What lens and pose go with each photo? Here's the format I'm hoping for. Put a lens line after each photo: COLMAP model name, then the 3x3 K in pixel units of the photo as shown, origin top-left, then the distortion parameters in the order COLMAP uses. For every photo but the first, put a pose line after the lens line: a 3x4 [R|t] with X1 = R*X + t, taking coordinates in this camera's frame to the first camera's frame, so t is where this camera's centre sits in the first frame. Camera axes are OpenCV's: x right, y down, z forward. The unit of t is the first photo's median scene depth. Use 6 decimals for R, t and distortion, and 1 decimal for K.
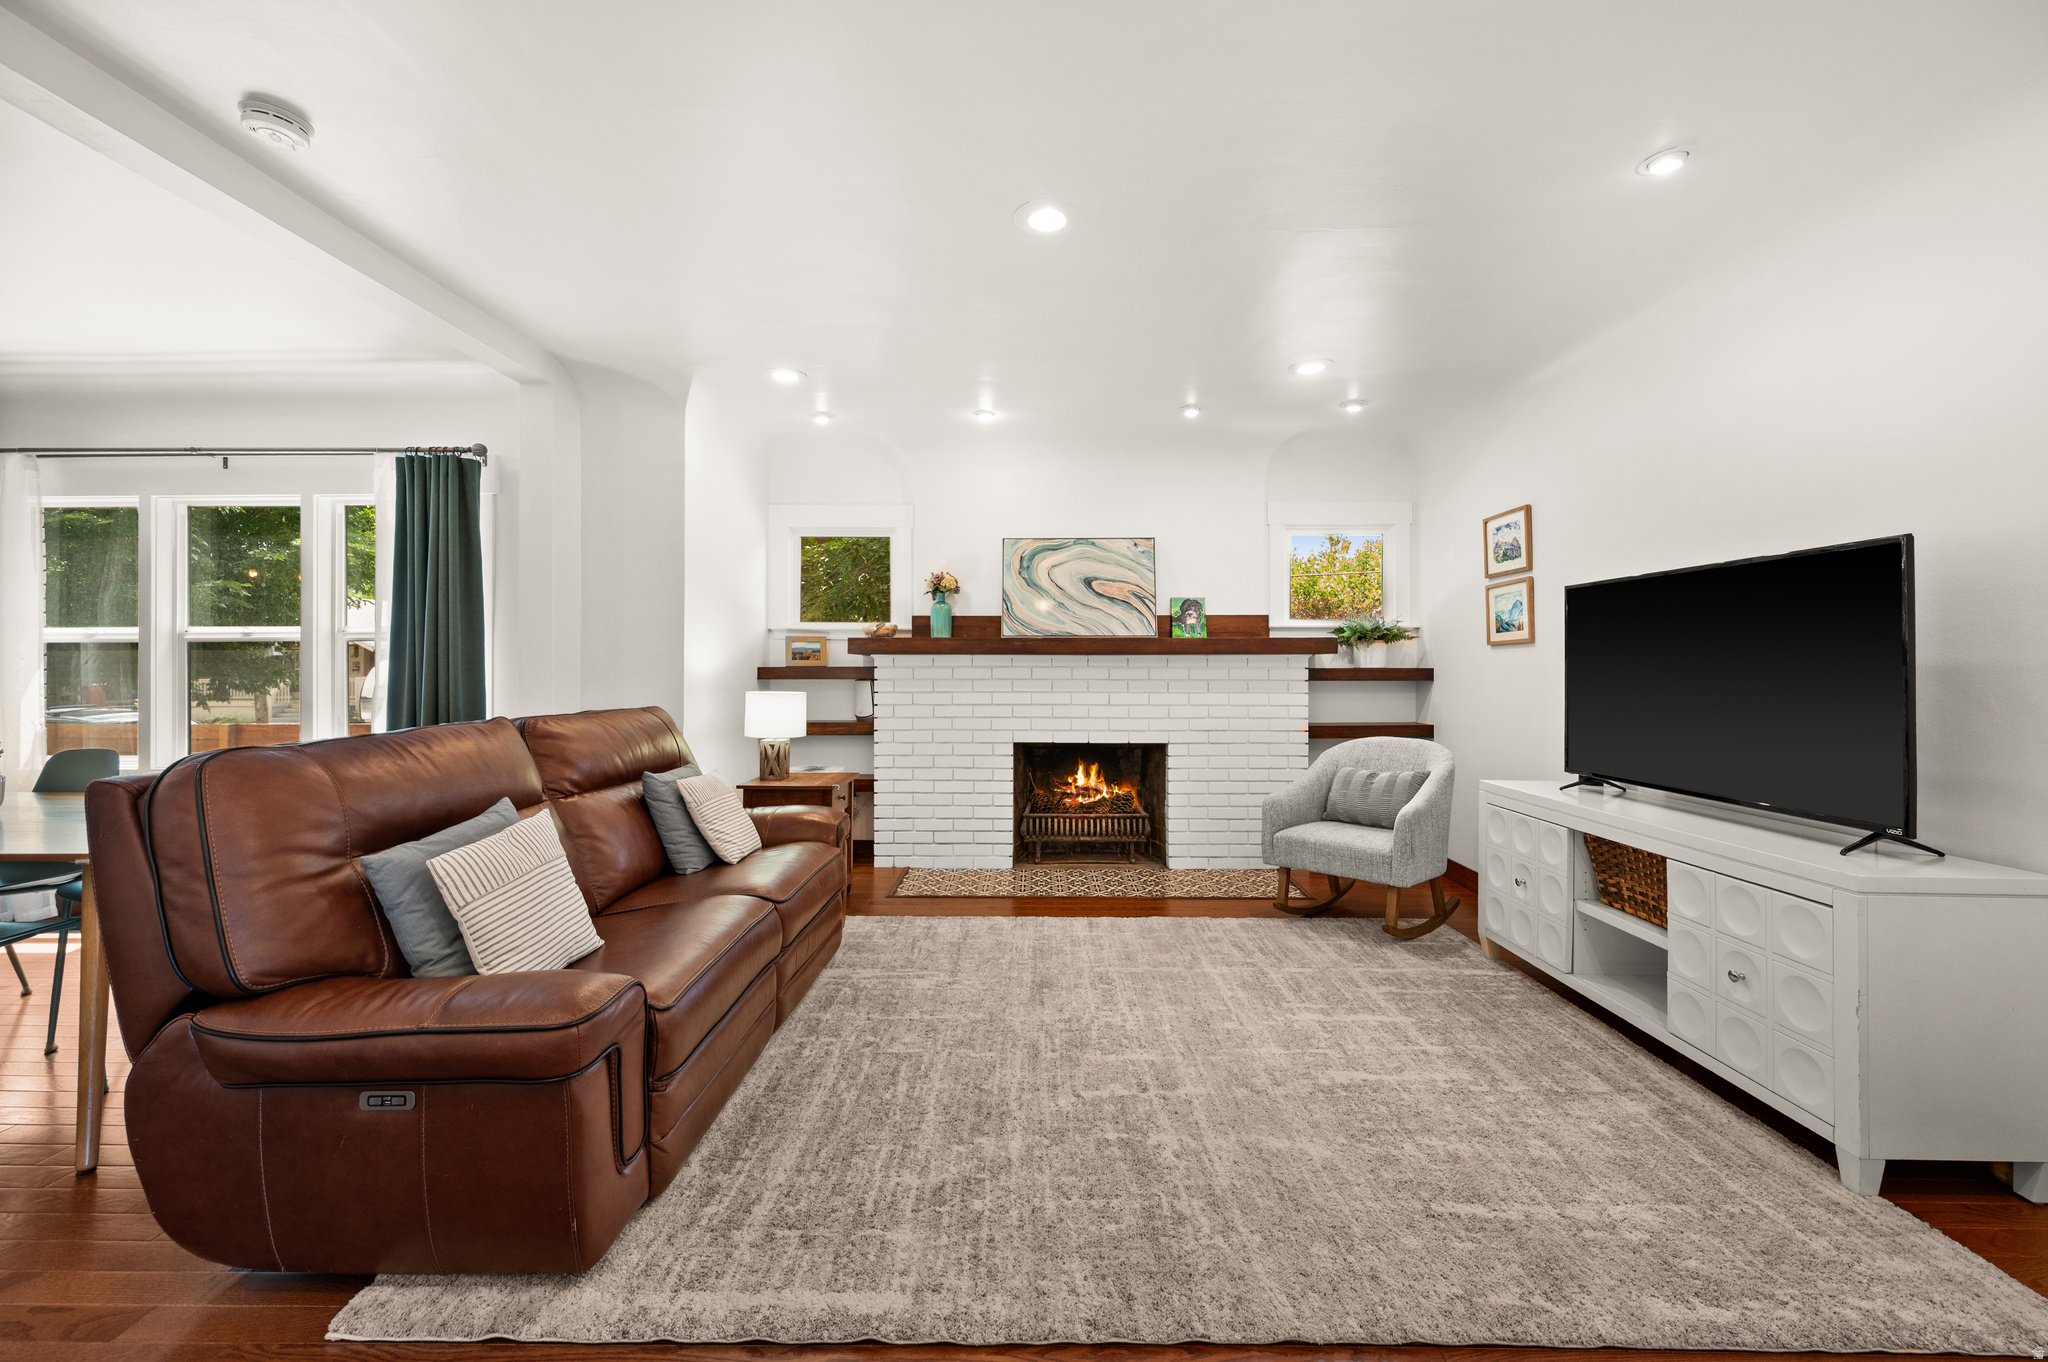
lens RADIAL K [[811.3, 0, 1038.4], [0, 811.3, 652.8], [0, 0, 1]] dist [-0.000061, -0.000470]
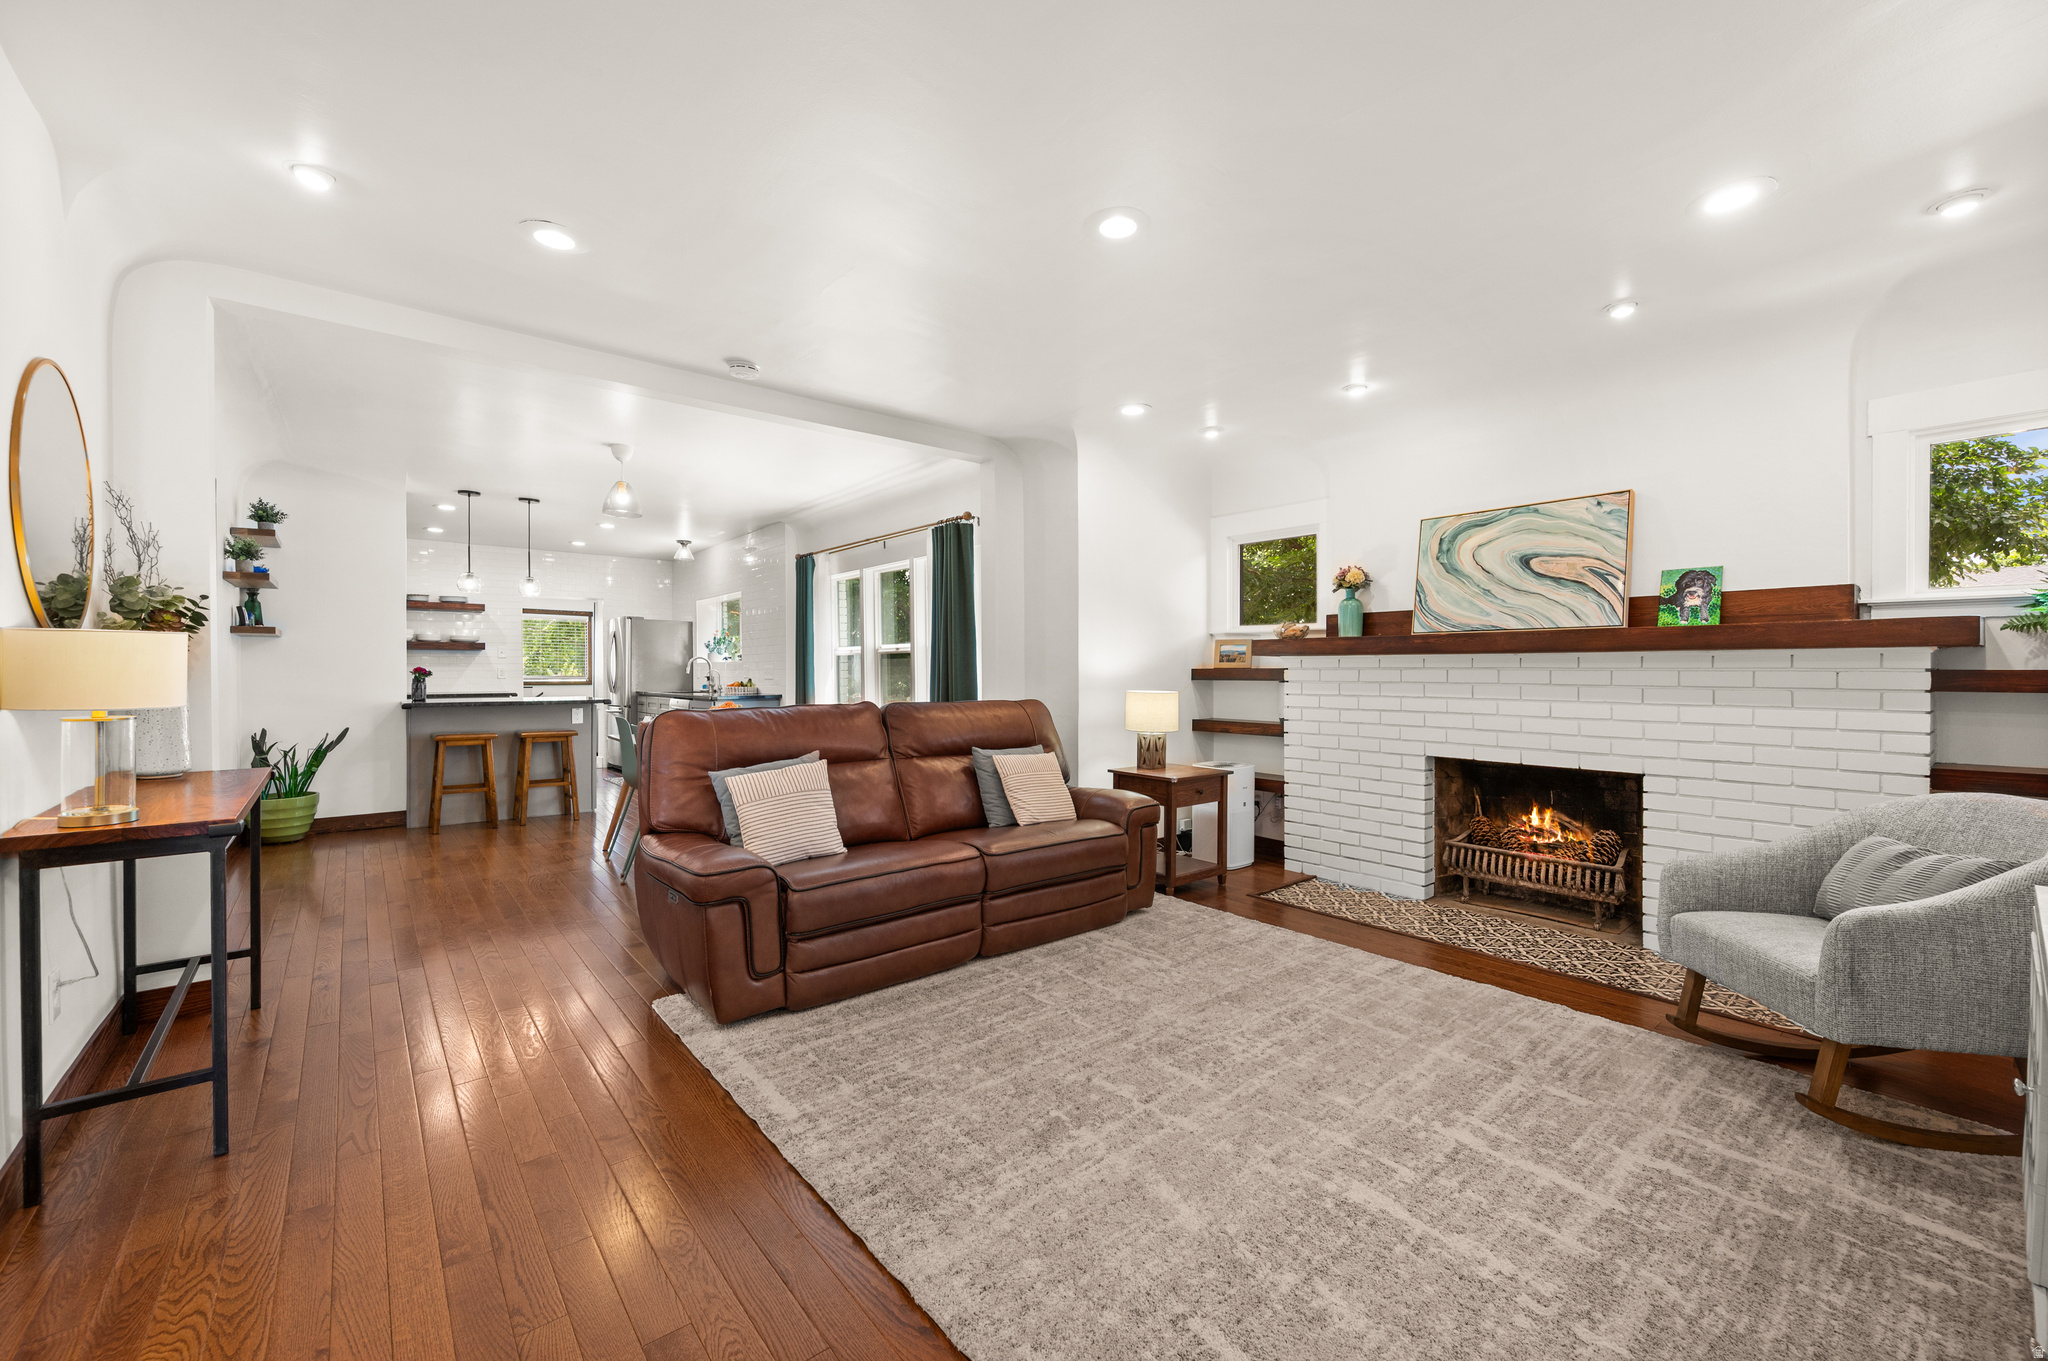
lens RADIAL K [[811.3, 0, 1043.7], [0, 811.3, 676.8], [0, 0, 1]] dist [-0.000061, -0.000470]
pose [[0.651777, 0.006707, -0.758381, 0.452871], [0.014644, 0.999663, 0.021426, 0.002388], [0.758269, -0.025071, 0.651460, 0.162096]]
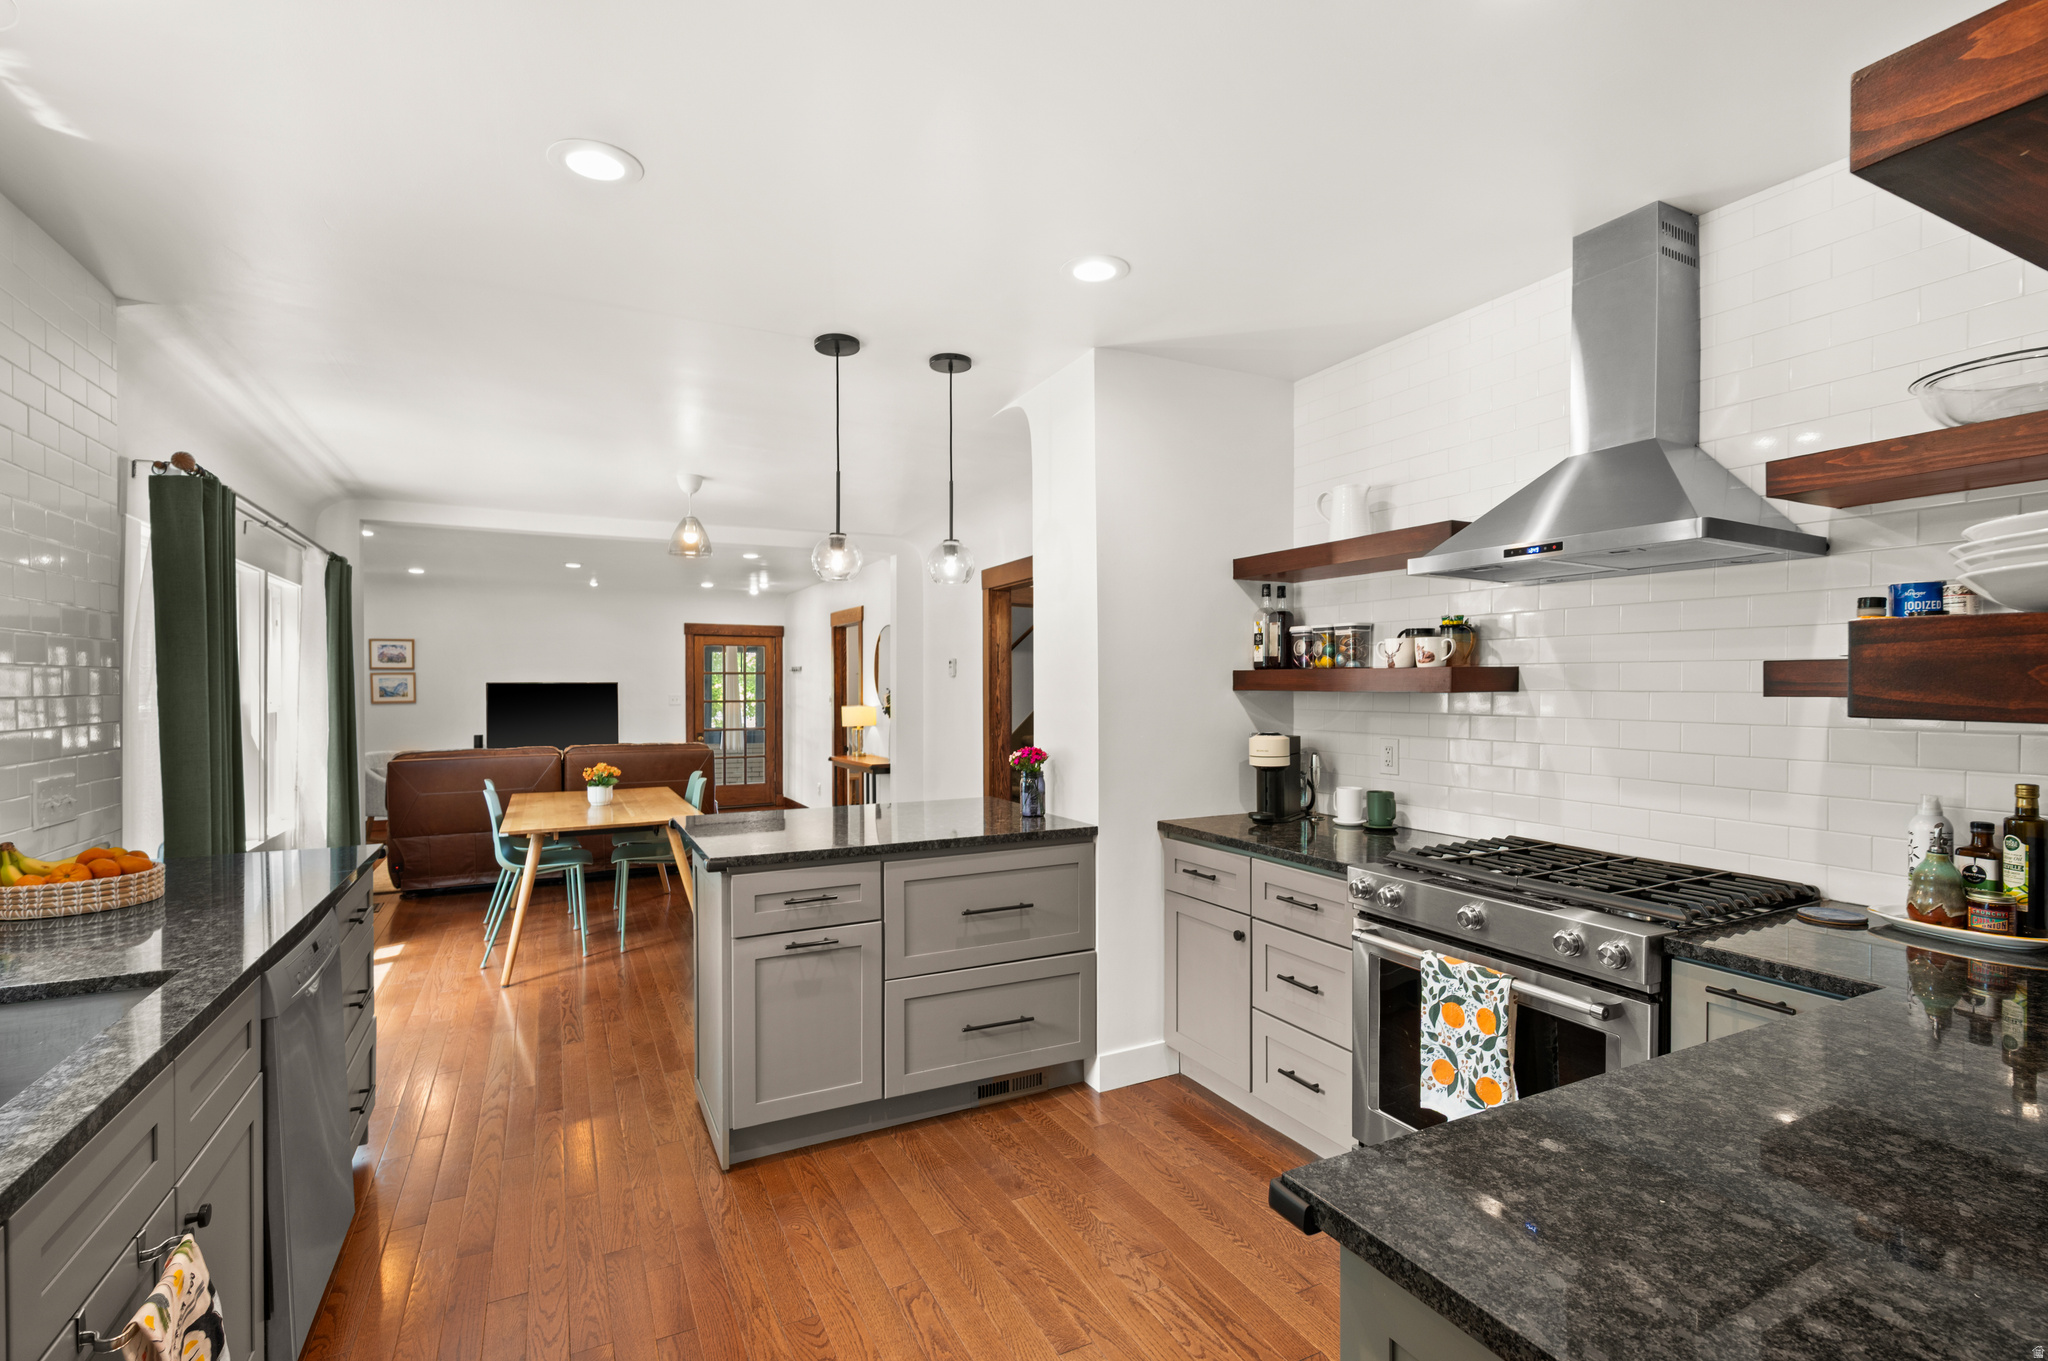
lens RADIAL K [[936.6, 0, 1031.2], [0, 936.6, 693.1], [0, 0, 1]] dist [-0.003942, 0.000487]
pose [[-0.458082, -0.002453, 0.888907, -2.379062], [-0.012349, 0.999917, -0.003604, -0.049917], [-0.888824, -0.012629, -0.458074, 0.683987]]
